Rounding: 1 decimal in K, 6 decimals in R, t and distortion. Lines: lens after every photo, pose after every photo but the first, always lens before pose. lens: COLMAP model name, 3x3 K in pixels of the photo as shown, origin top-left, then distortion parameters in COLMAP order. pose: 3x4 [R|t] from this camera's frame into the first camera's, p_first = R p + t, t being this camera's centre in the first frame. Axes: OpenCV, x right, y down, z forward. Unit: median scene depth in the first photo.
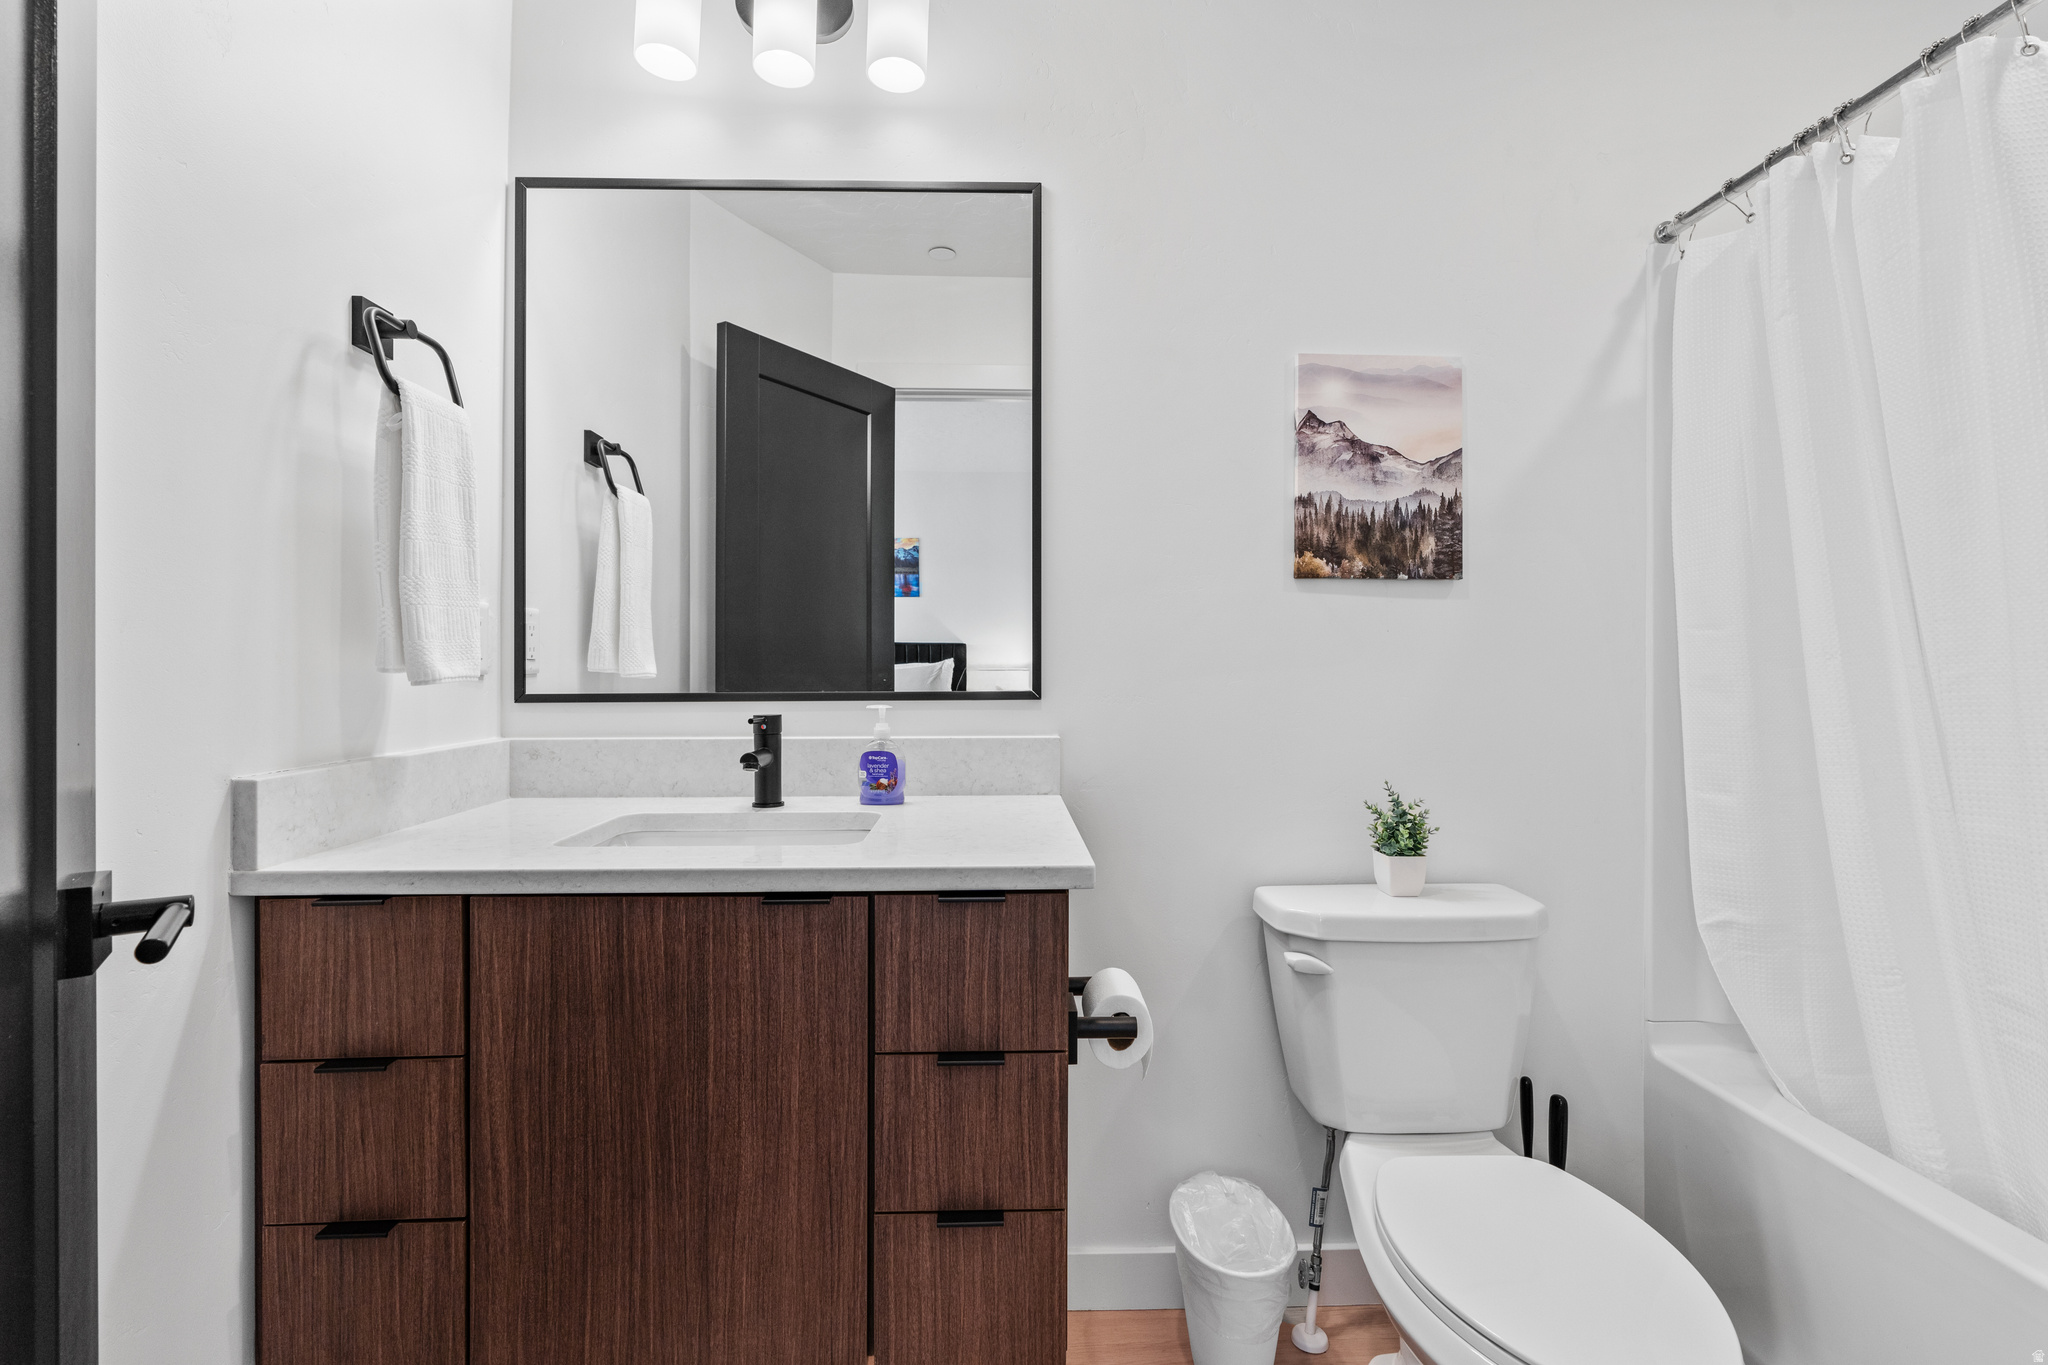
lens RADIAL K [[925.7, 0, 1021.5], [0, 925.7, 670.8], [0, 0, 1]] dist [-0.011330, 0.003302]
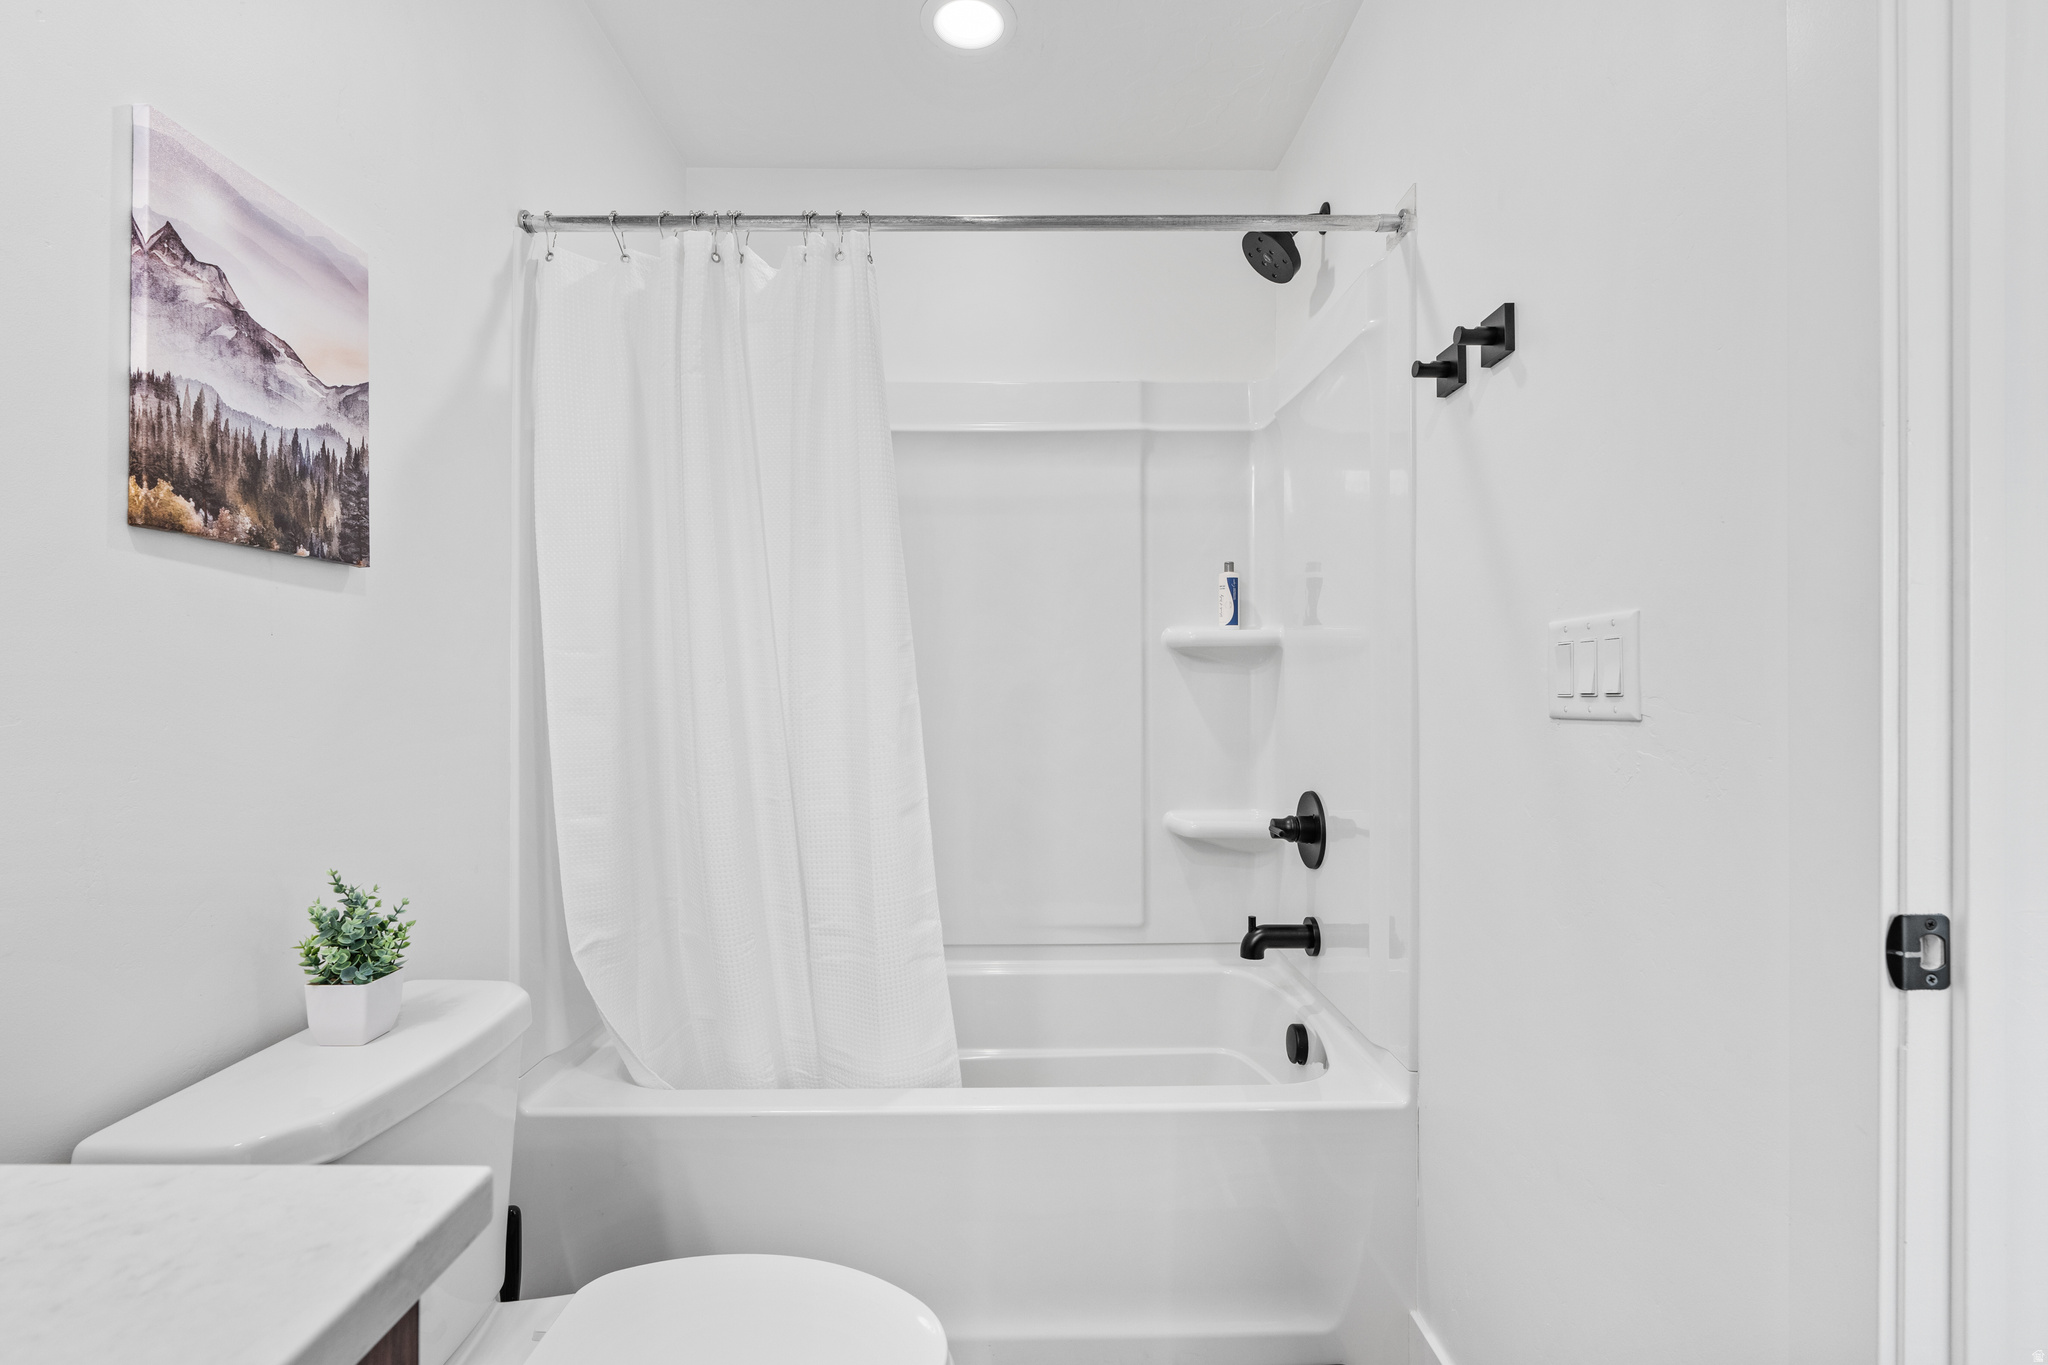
lens RADIAL K [[925.7, 0, 1019.9], [0, 925.7, 681.7], [0, 0, 1]] dist [-0.011330, 0.003302]
pose [[0.002762, 0.001509, 0.999995, -0.227277], [0.004093, 0.999990, -0.001521, -0.008428], [-0.999988, 0.004097, 0.002756, 0.498598]]
